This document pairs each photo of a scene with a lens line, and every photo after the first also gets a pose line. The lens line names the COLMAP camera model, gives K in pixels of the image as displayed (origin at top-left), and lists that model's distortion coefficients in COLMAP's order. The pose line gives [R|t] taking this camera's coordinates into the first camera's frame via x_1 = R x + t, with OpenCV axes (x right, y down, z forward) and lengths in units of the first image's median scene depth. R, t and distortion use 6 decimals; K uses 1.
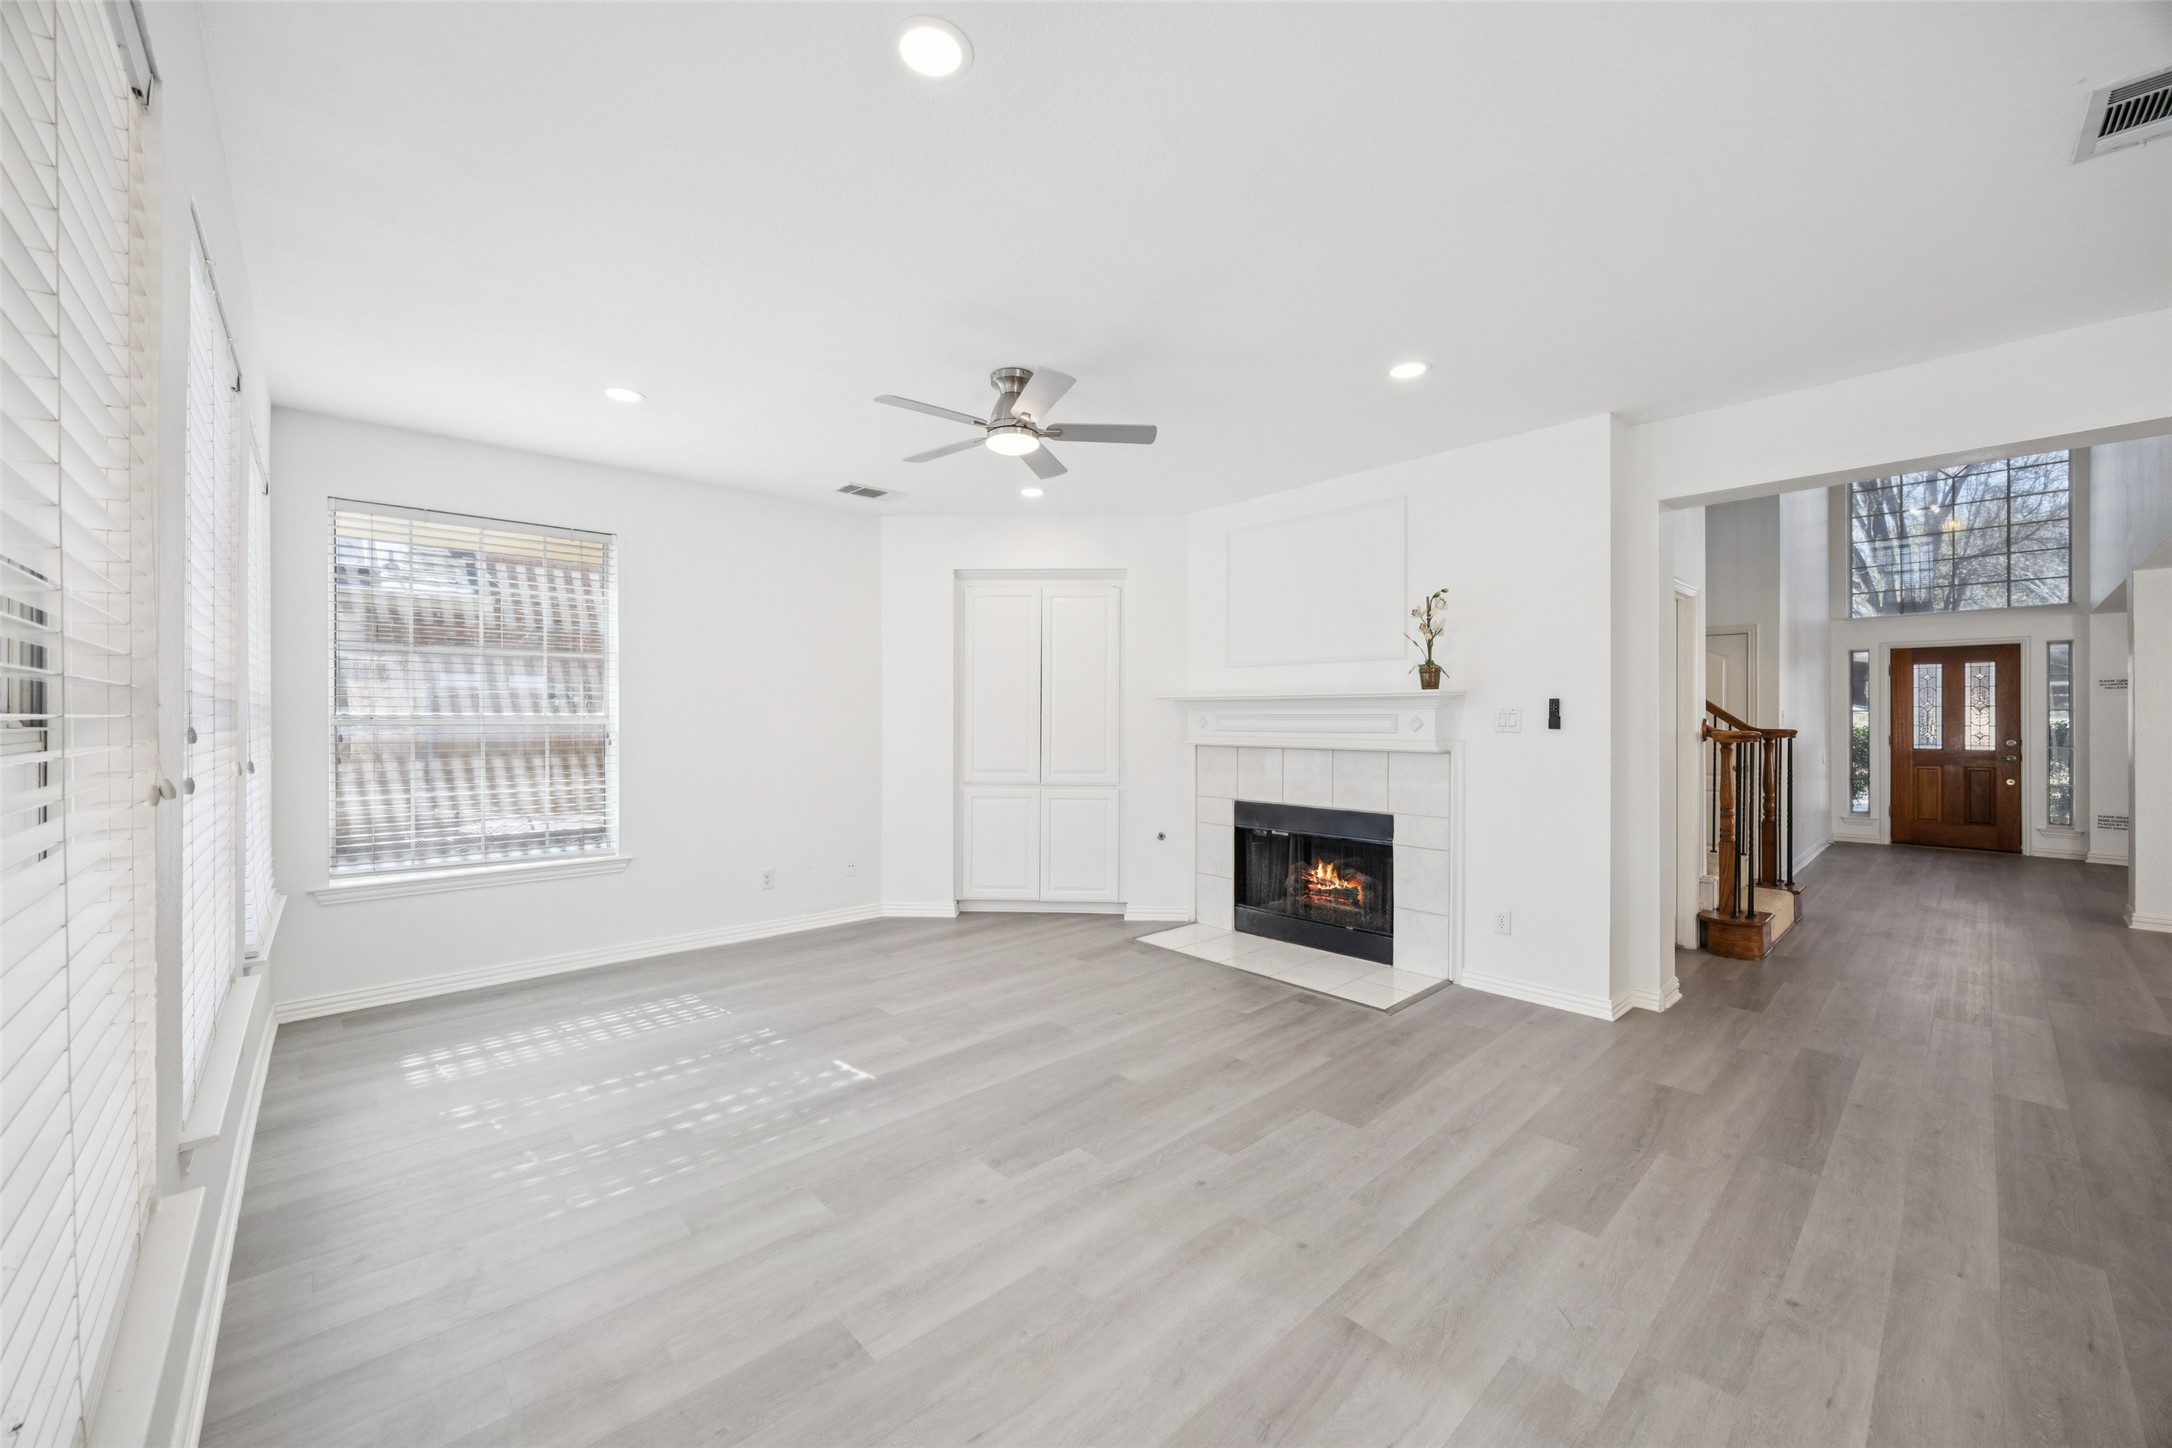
lens RADIAL K [[834.5, 0, 1081.4], [0, 834.5, 722.5], [0, 0, 1]] dist [0.000249, 0.000282]
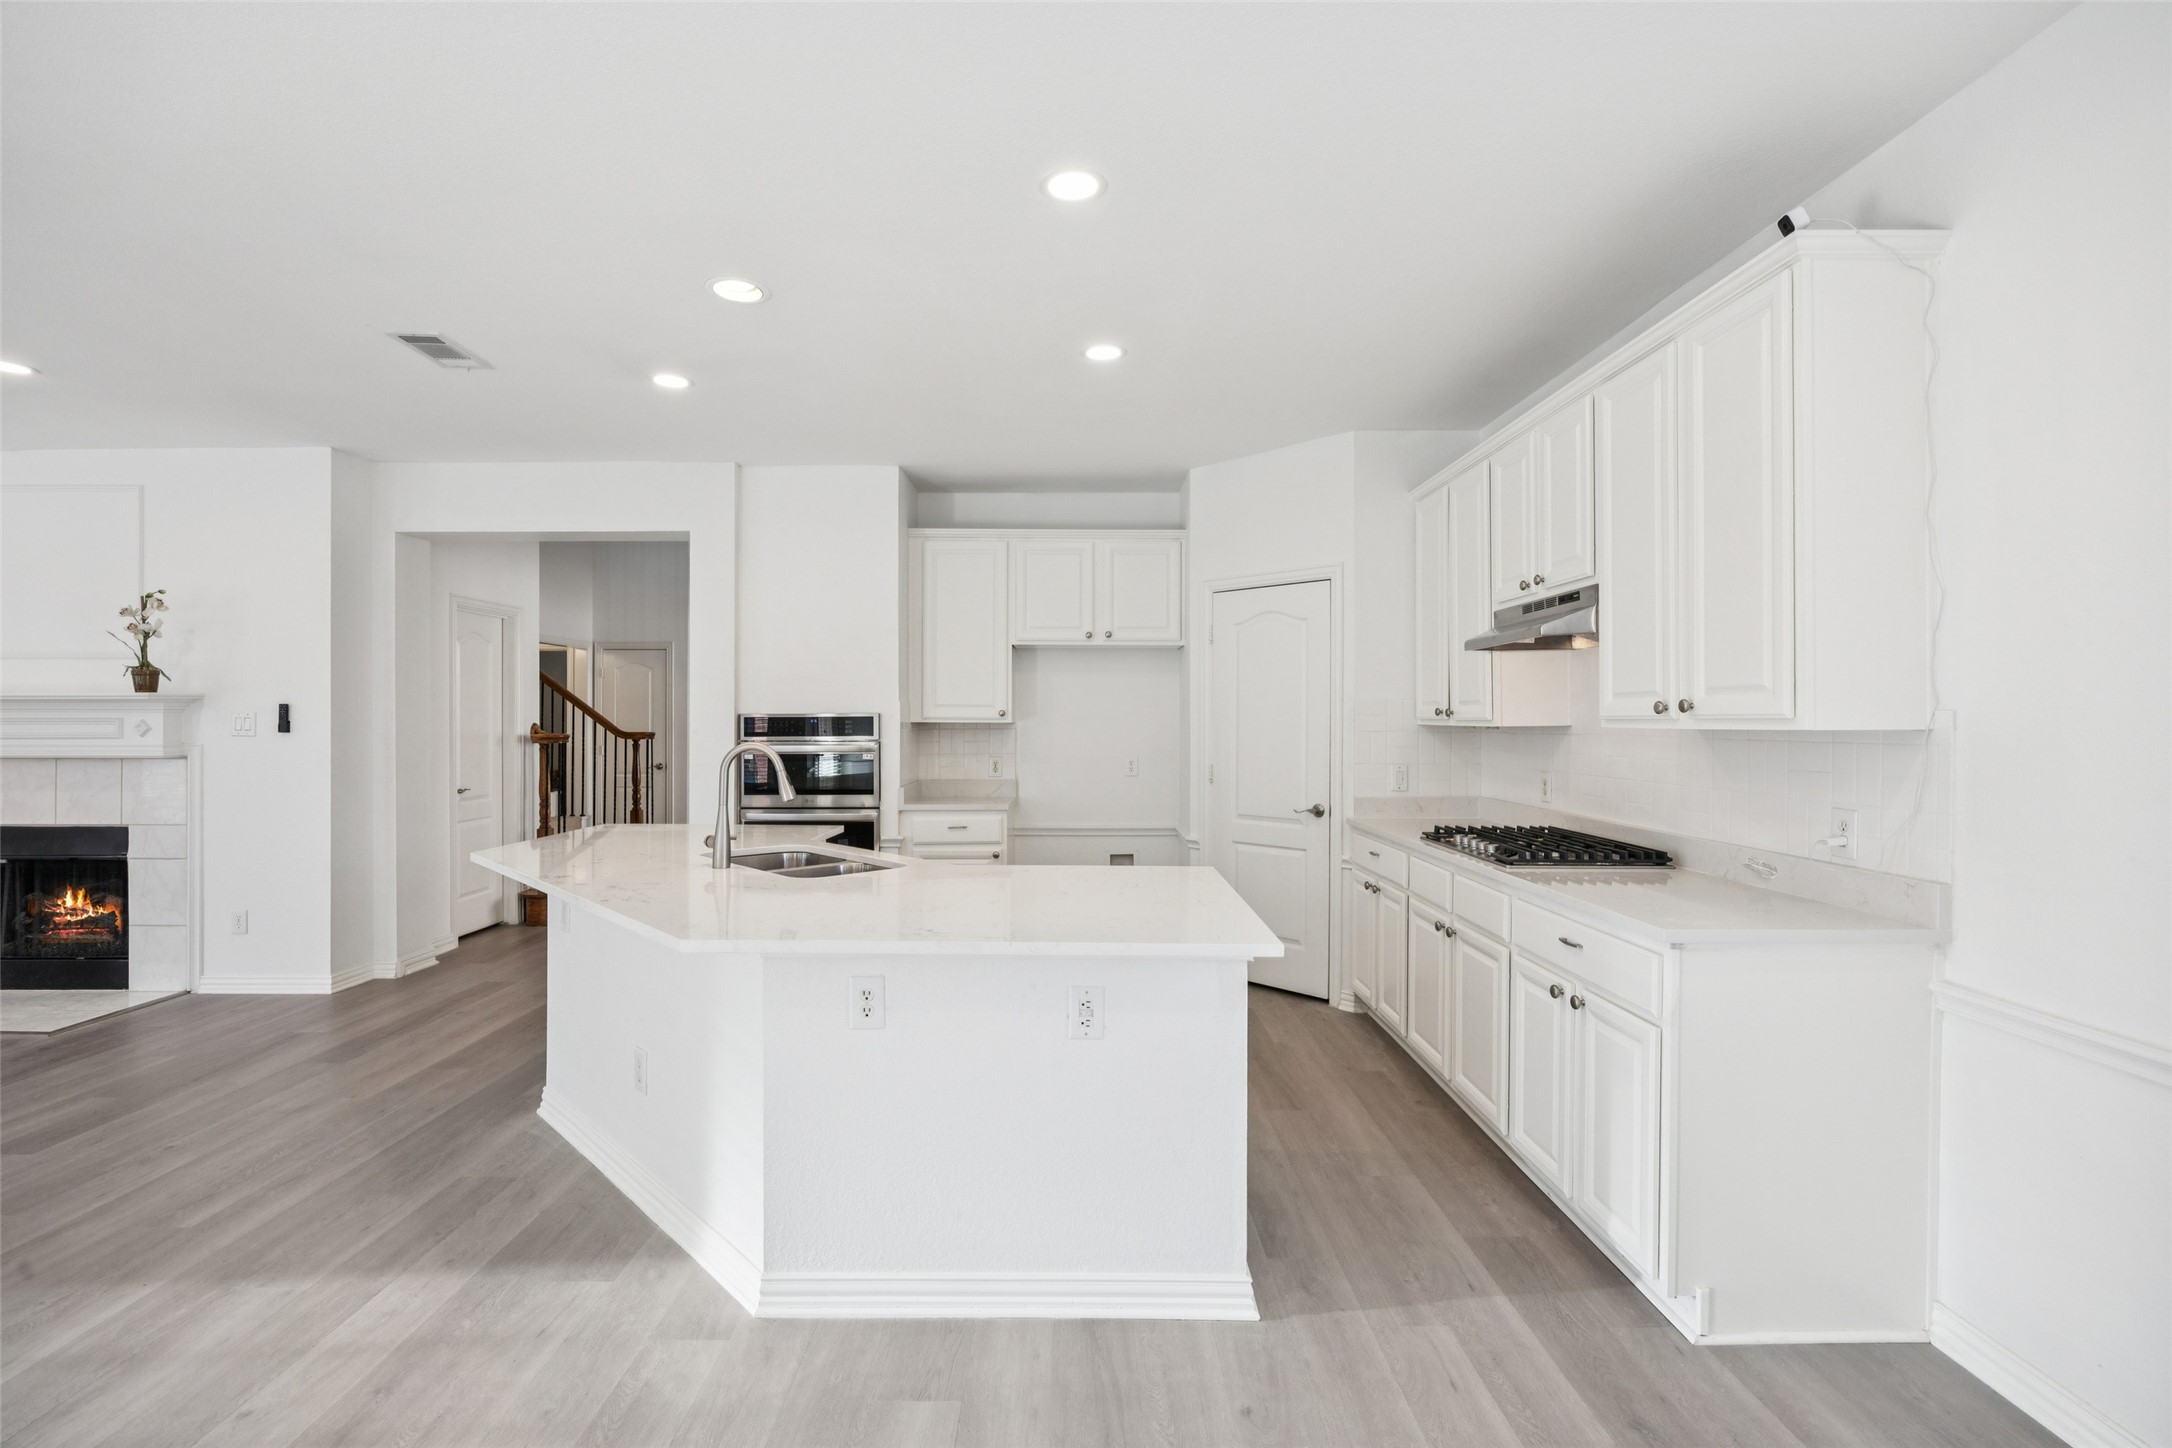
lens RADIAL K [[964.3, 0, 1088.2], [0, 964.3, 728.7], [0, 0, 1]] dist [-0.011283, 0.000704]
pose [[0.668969, -0.003405, 0.743282, 0.242730], [0.002545, 0.999994, 0.002290, 0.001973], [-0.743286, 0.000359, 0.668974, -0.407415]]
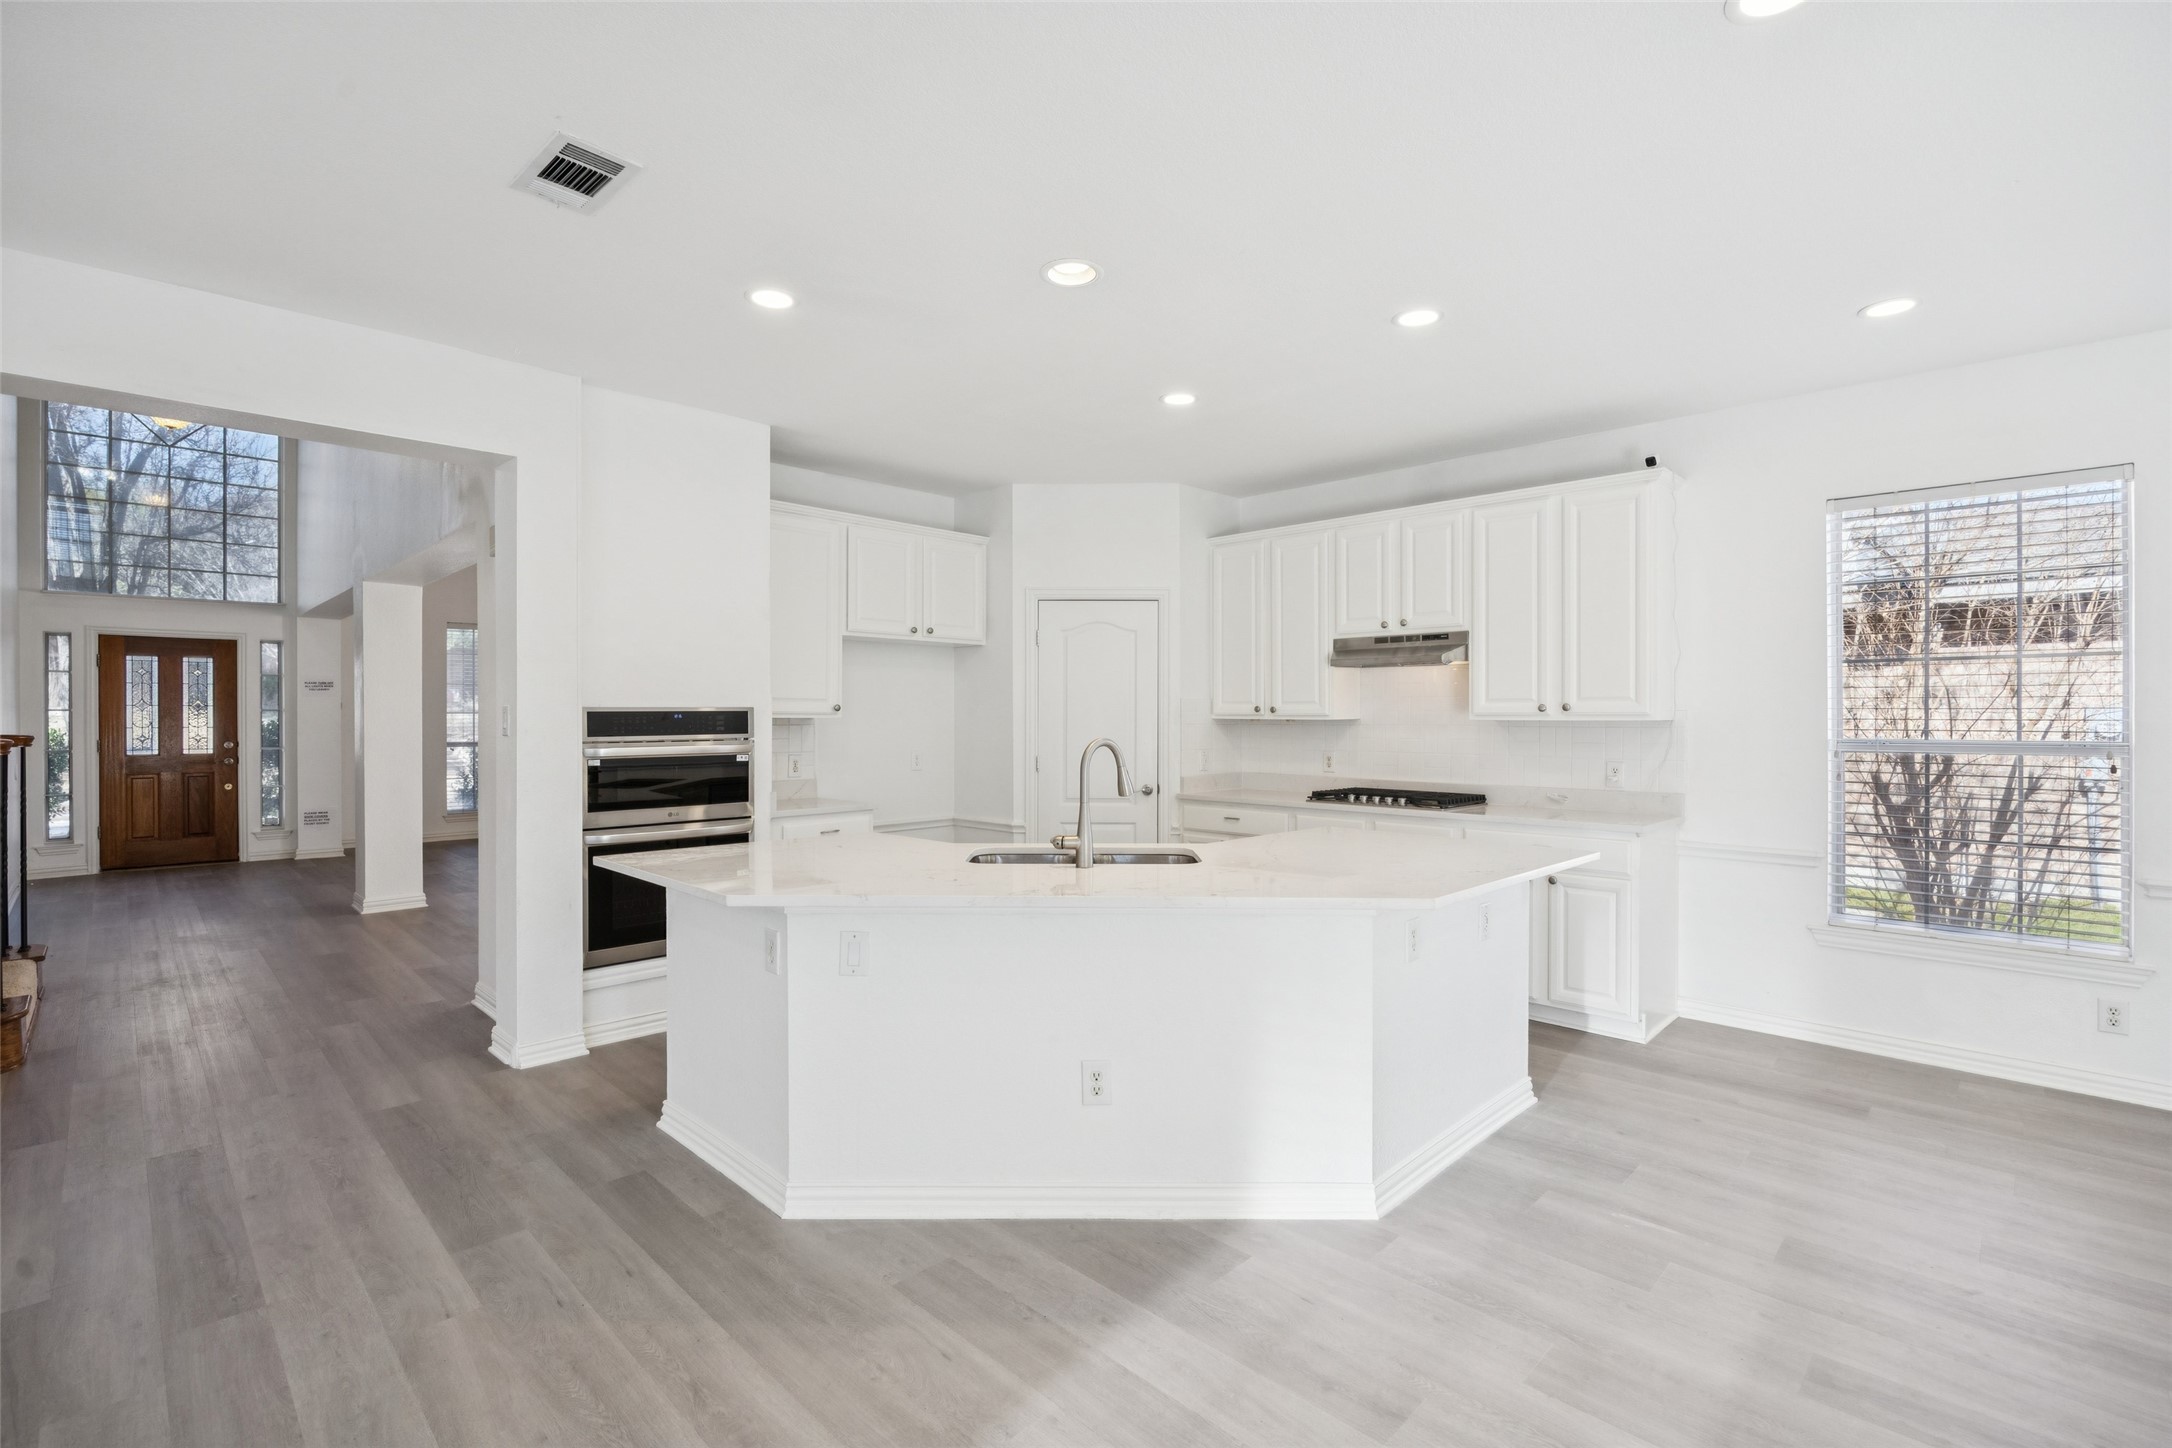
lens RADIAL K [[964.3, 0, 1090.5], [0, 964.3, 727.1], [0, 0, 1]] dist [-0.011283, 0.000704]
pose [[-0.048576, -0.010048, 0.998769, -0.016346], [0.006106, 0.999928, 0.010357, -0.001440], [-0.998801, 0.006602, -0.048511, 0.120343]]
